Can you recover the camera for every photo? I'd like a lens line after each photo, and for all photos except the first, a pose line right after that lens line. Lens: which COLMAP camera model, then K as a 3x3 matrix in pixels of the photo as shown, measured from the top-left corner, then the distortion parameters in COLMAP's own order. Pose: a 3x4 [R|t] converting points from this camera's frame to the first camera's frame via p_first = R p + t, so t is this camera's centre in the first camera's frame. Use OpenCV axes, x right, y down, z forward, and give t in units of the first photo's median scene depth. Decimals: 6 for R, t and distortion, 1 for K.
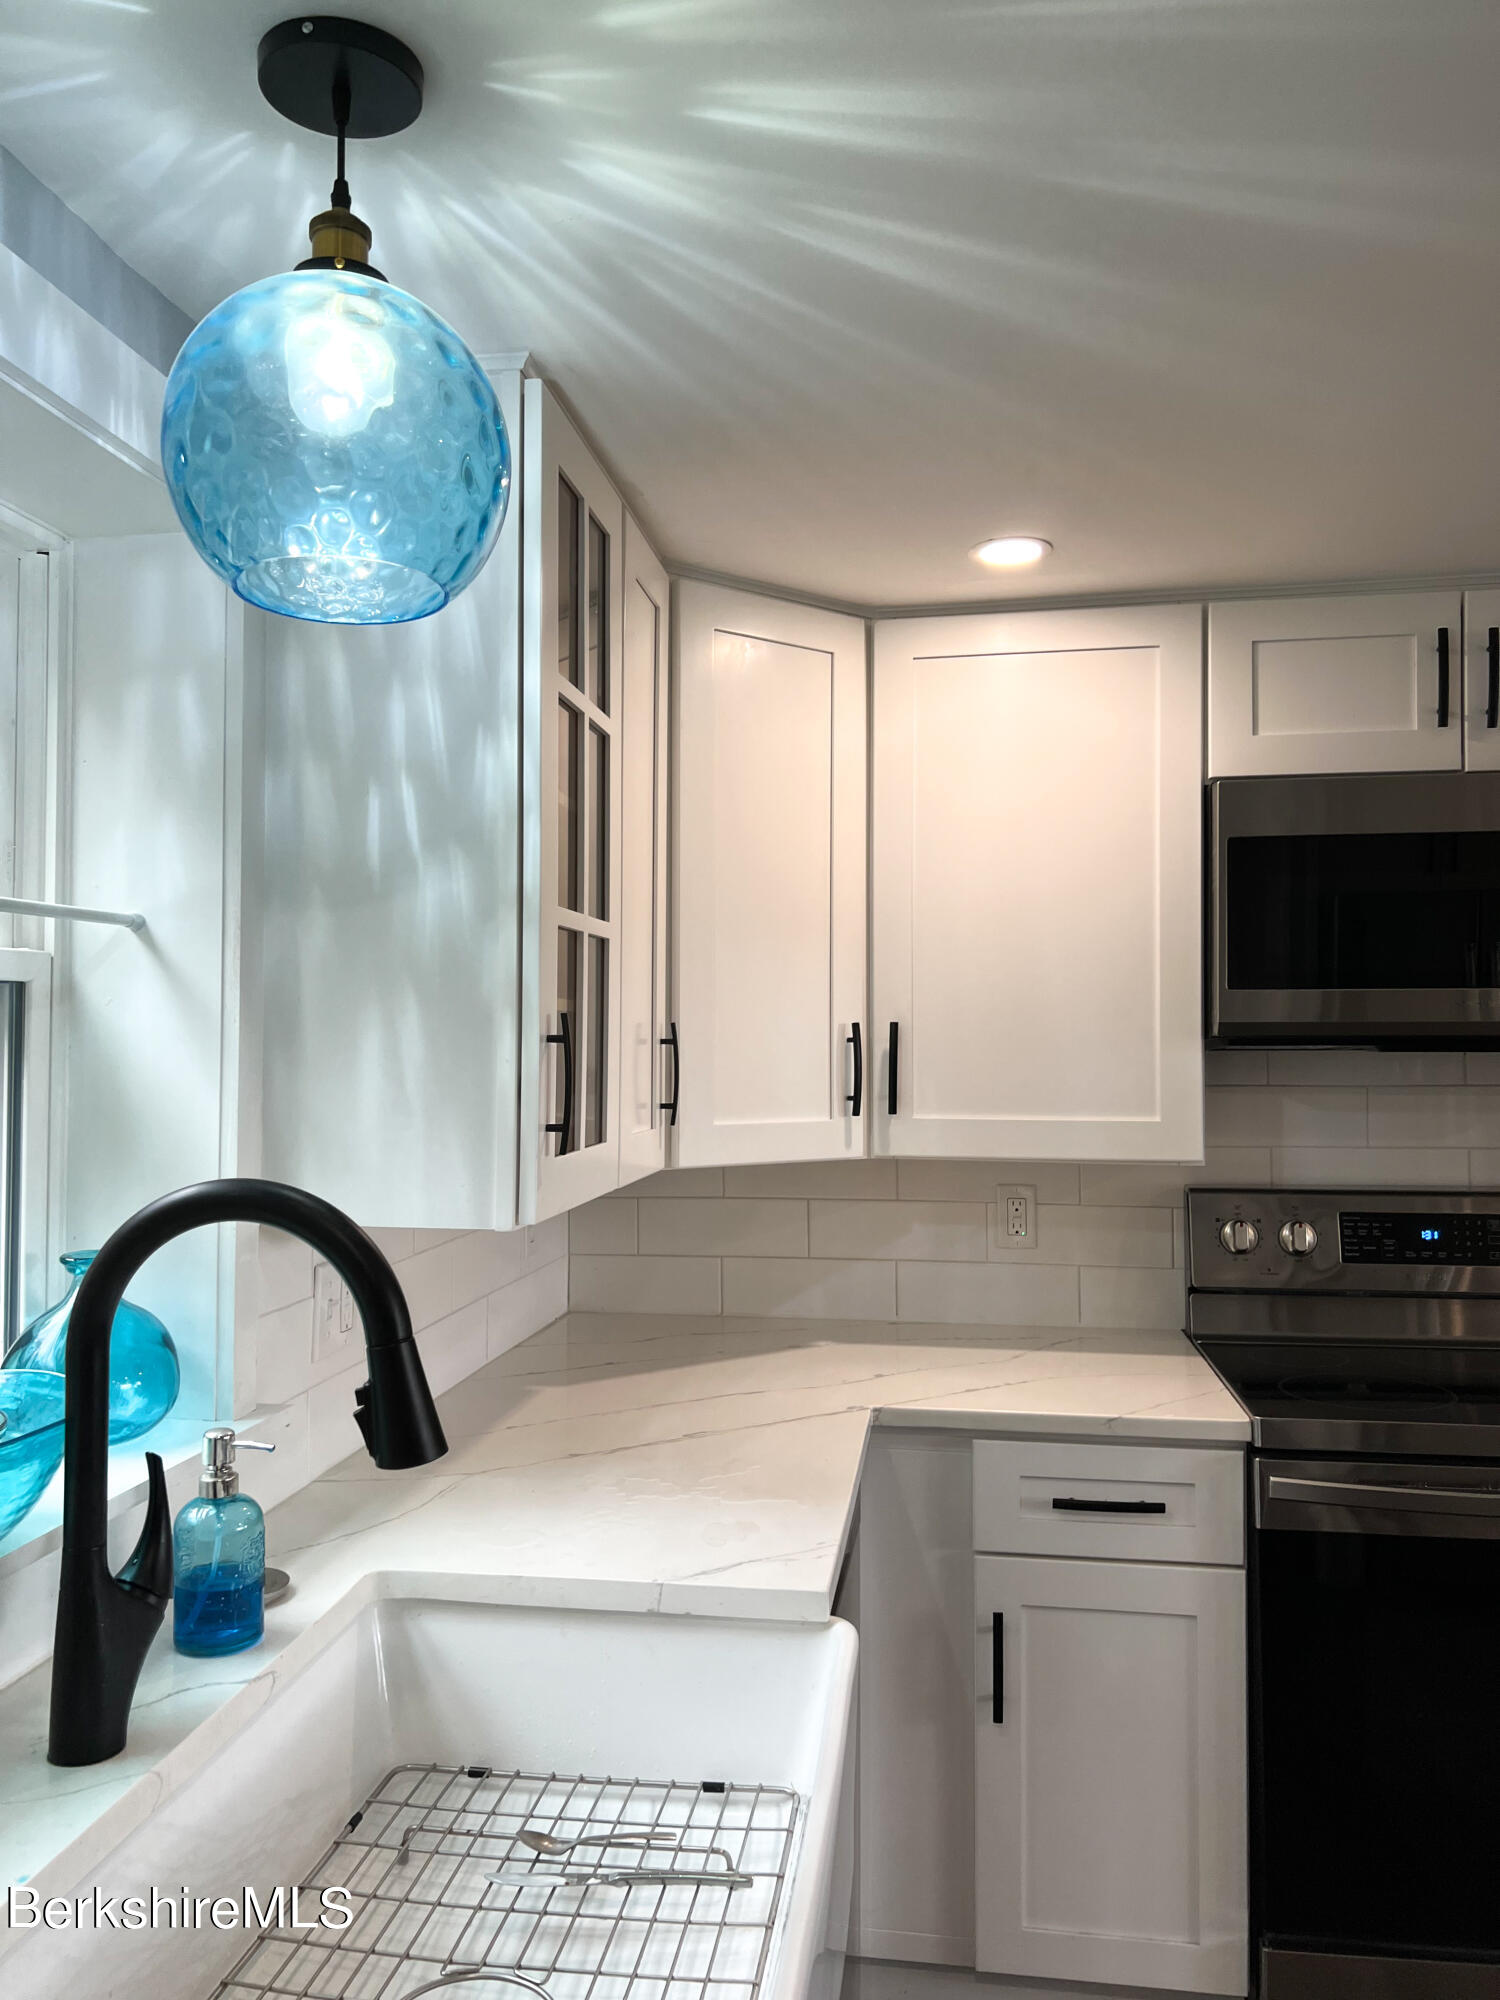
lens RADIAL K [[1496.2, 0, 736.0], [0, 1496.2, 1010.1], [0, 0, 1]] dist [0.075134, -0.105178]
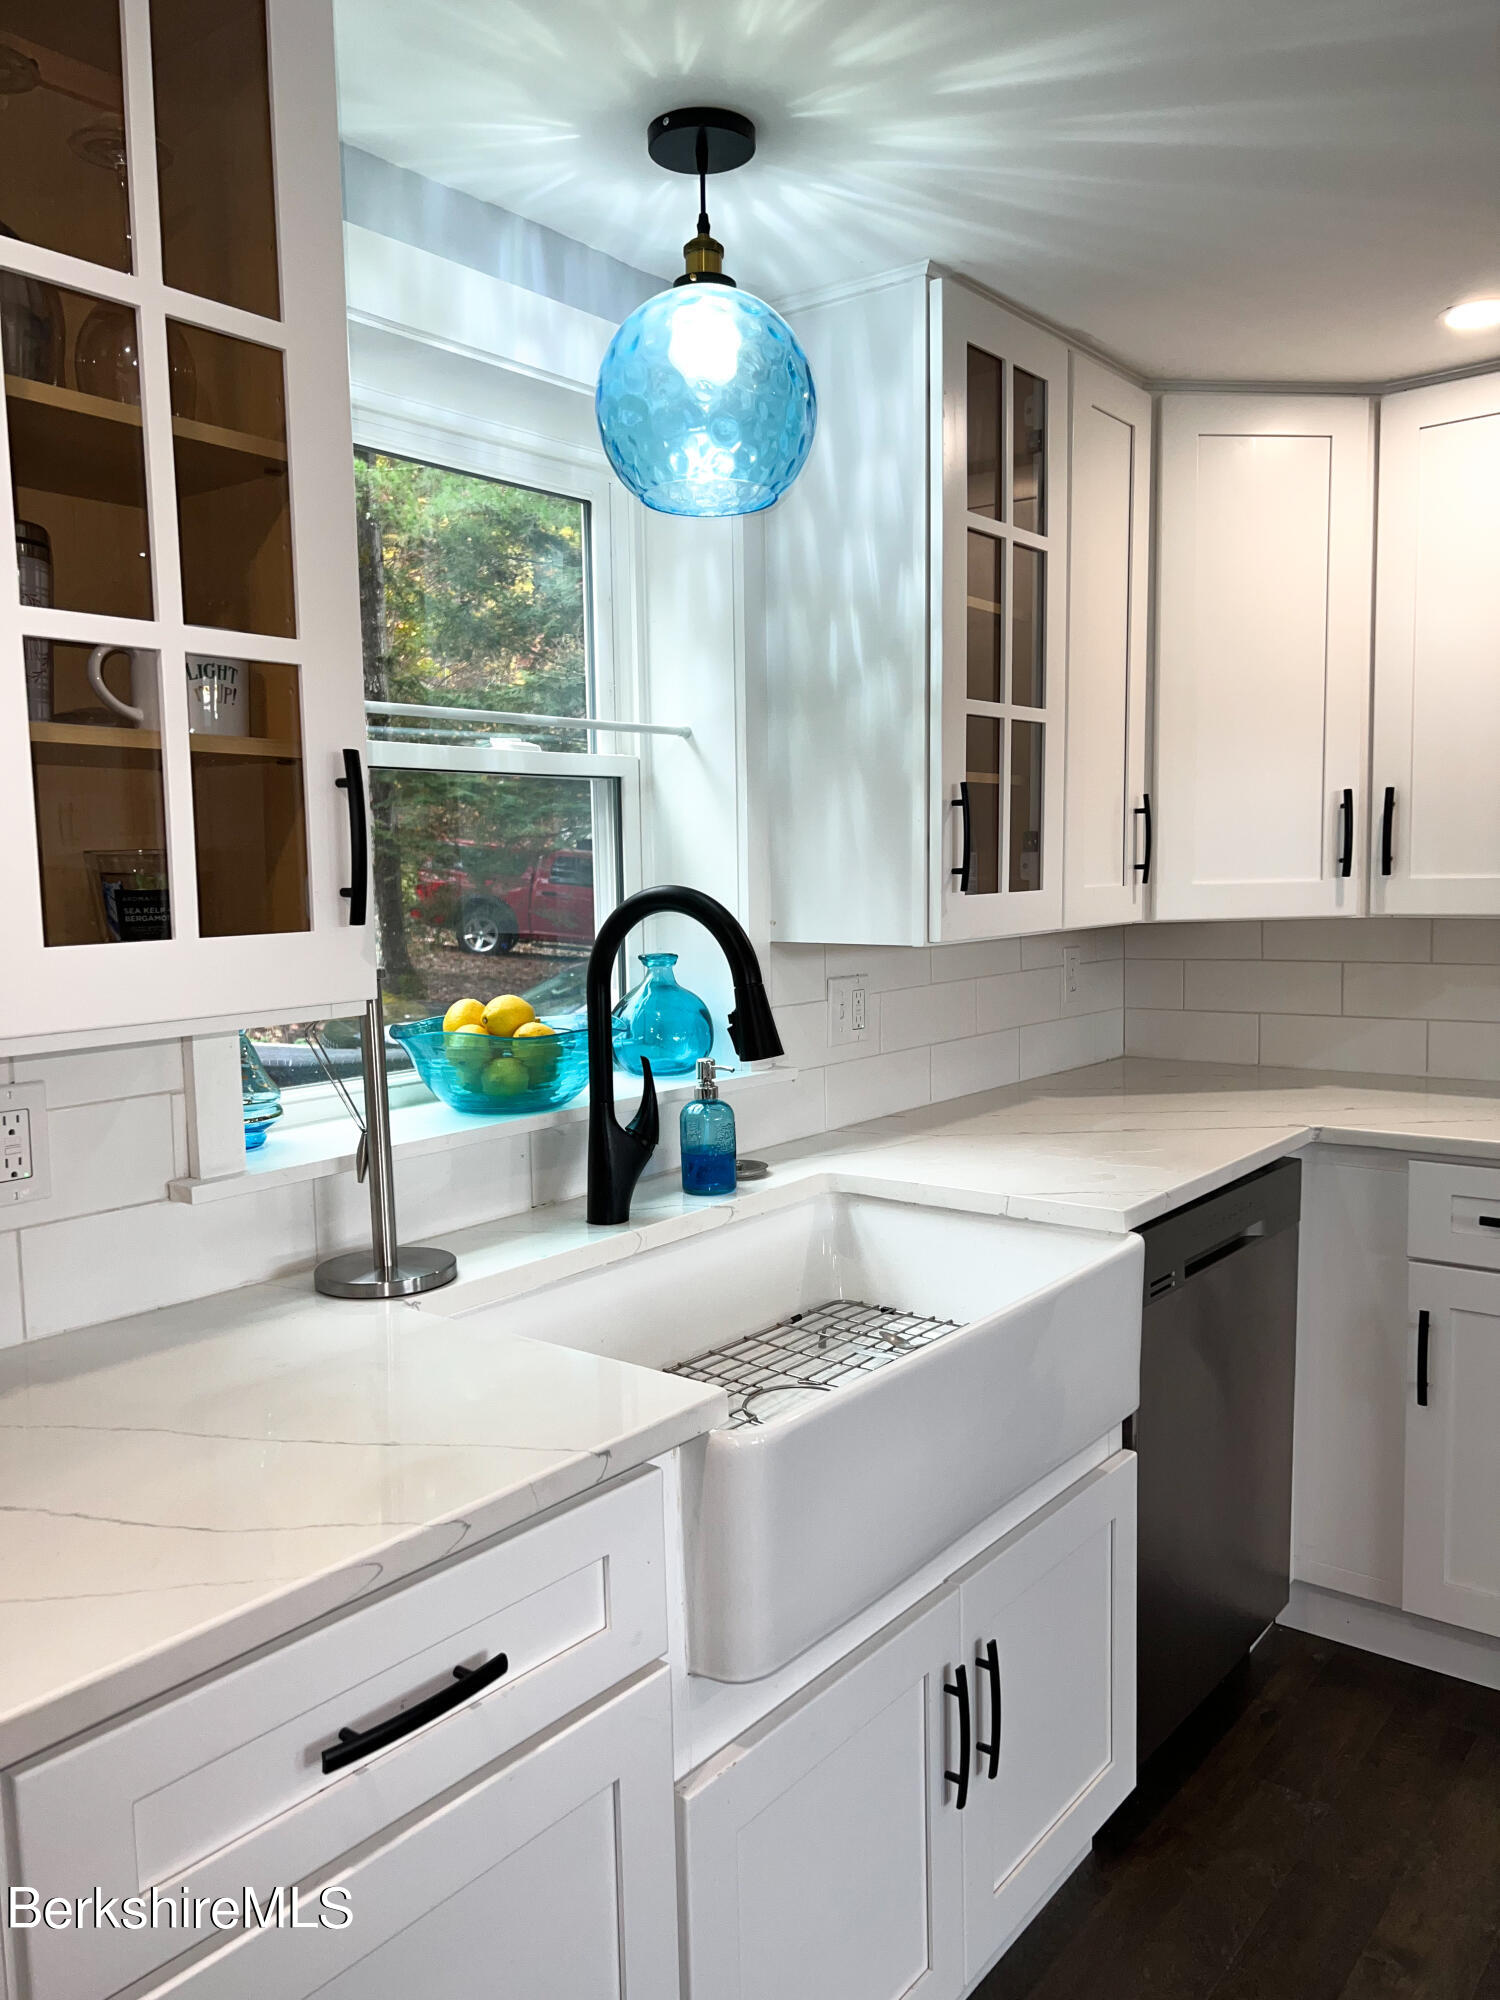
lens RADIAL K [[1498.6, 0, 753.9], [0, 1498.6, 1008.7], [0, 0, 1]] dist [0.058614, -0.064255]
pose [[0.868042, 0.027762, -0.495715, 0.300838], [0.031372, 0.993373, 0.110569, 0.037717], [0.495499, -0.111530, 0.861418, -0.192847]]
